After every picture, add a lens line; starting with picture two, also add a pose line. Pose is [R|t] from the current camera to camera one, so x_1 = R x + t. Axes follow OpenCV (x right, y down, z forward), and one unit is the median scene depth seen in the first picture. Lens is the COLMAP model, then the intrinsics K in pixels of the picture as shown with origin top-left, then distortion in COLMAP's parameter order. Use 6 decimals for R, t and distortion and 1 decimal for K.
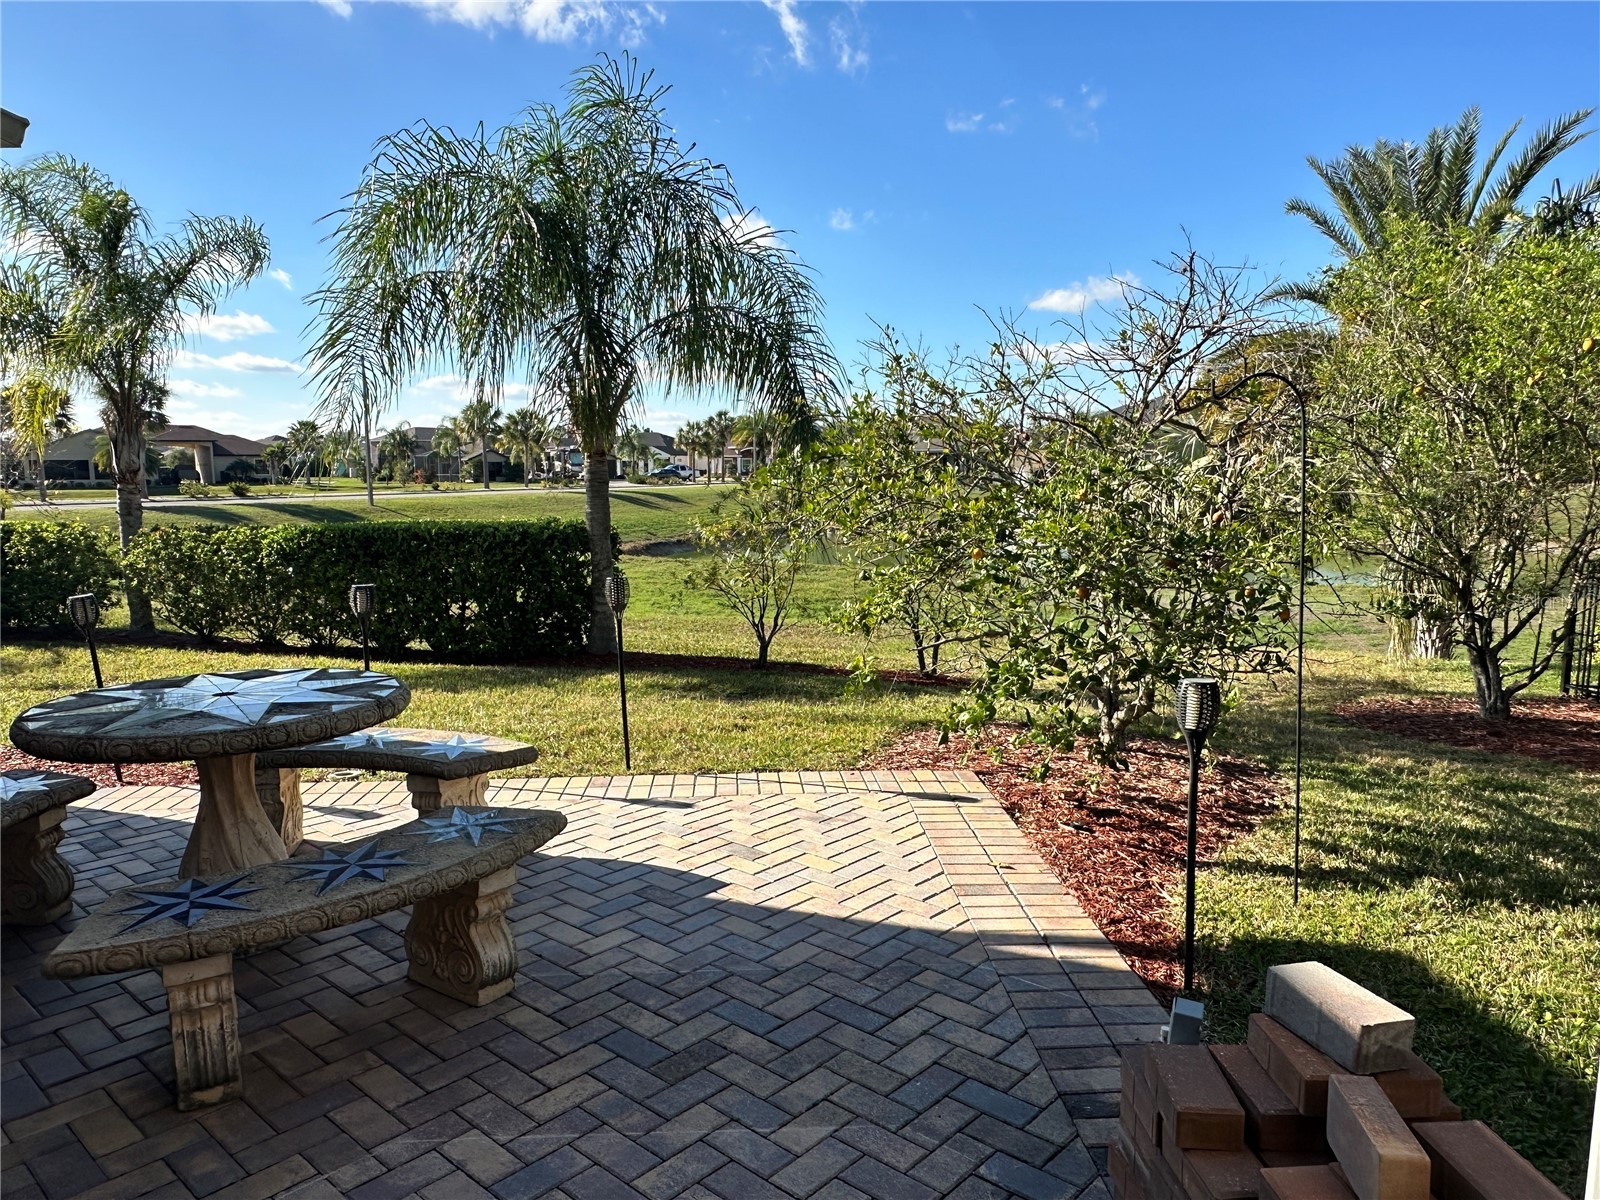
lens RADIAL K [[1076.7, 0, 798.4], [0, 1076.7, 608.4], [0, 0, 1]] dist [0.000580, -0.001329]
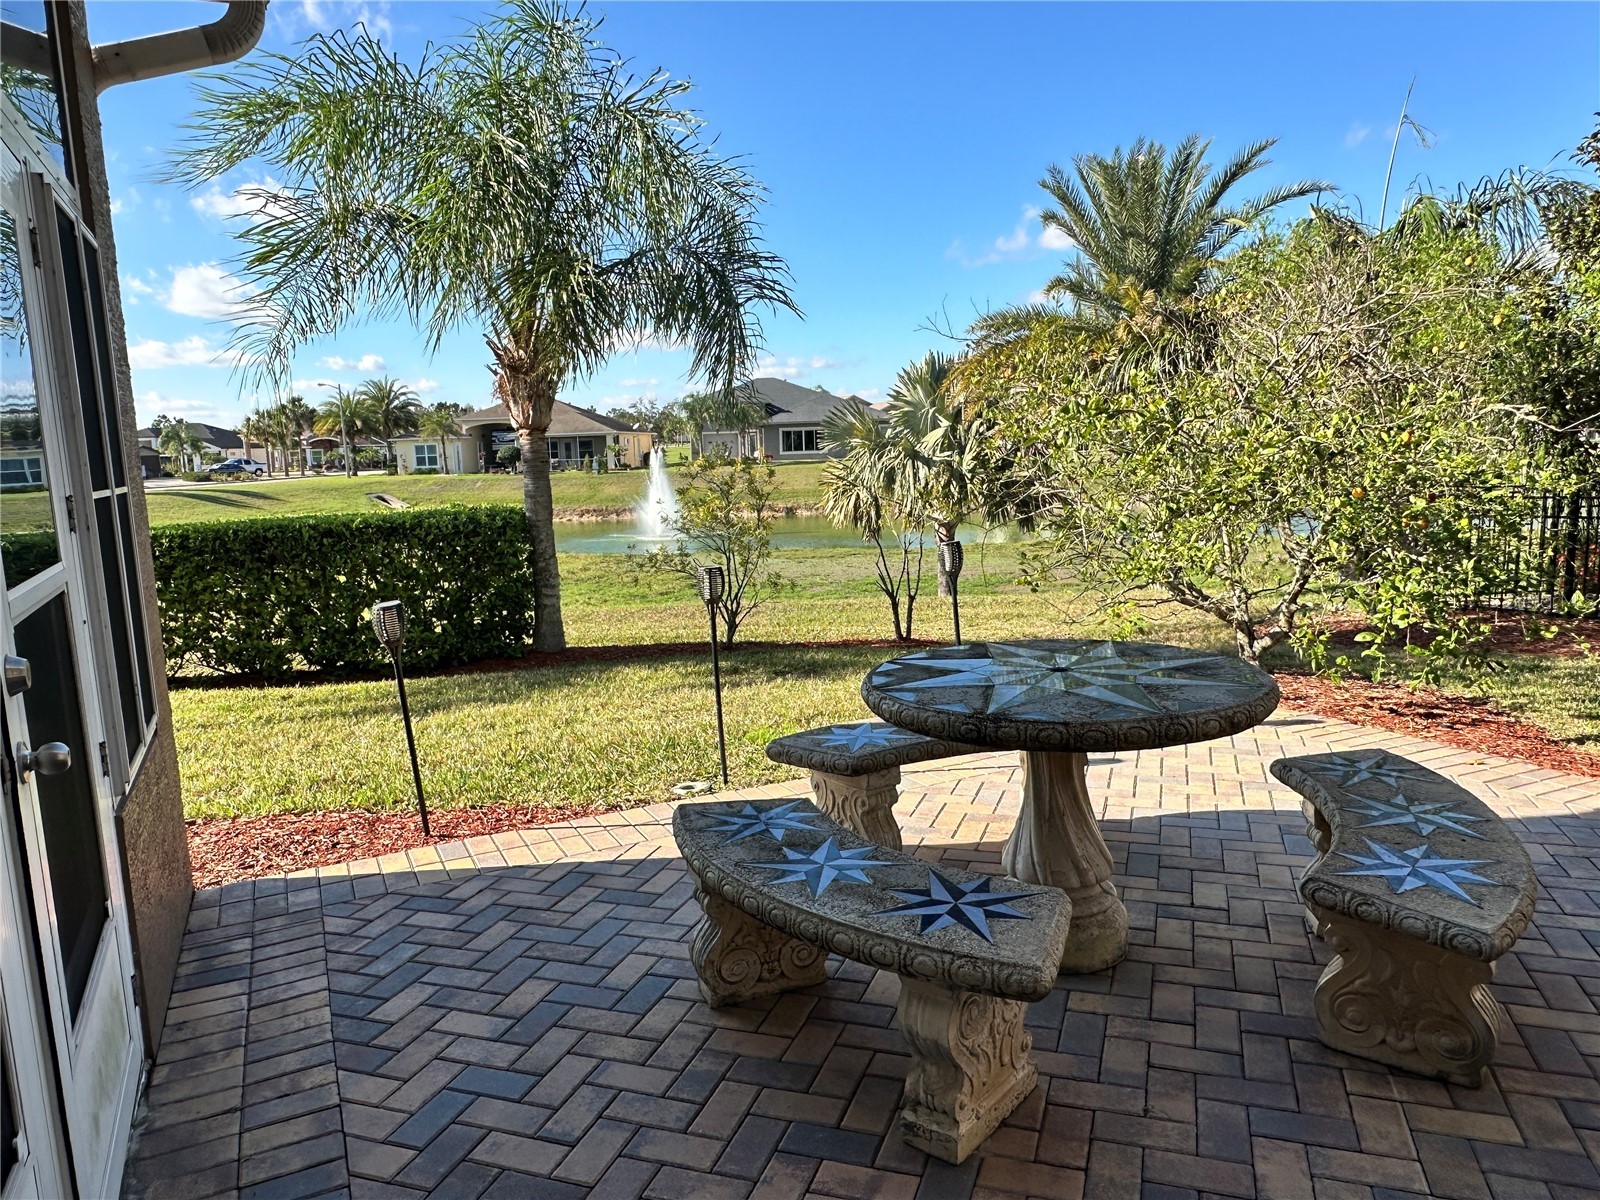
lens RADIAL K [[1076.7, 0, 795.0], [0, 1076.7, 593.8], [0, 0, 1]] dist [0.000580, -0.001329]
pose [[0.923149, -0.077480, 0.376554, -0.332016], [0.077509, 0.996877, 0.015099, -0.003966], [-0.376548, 0.015247, 0.926271, 0.082623]]
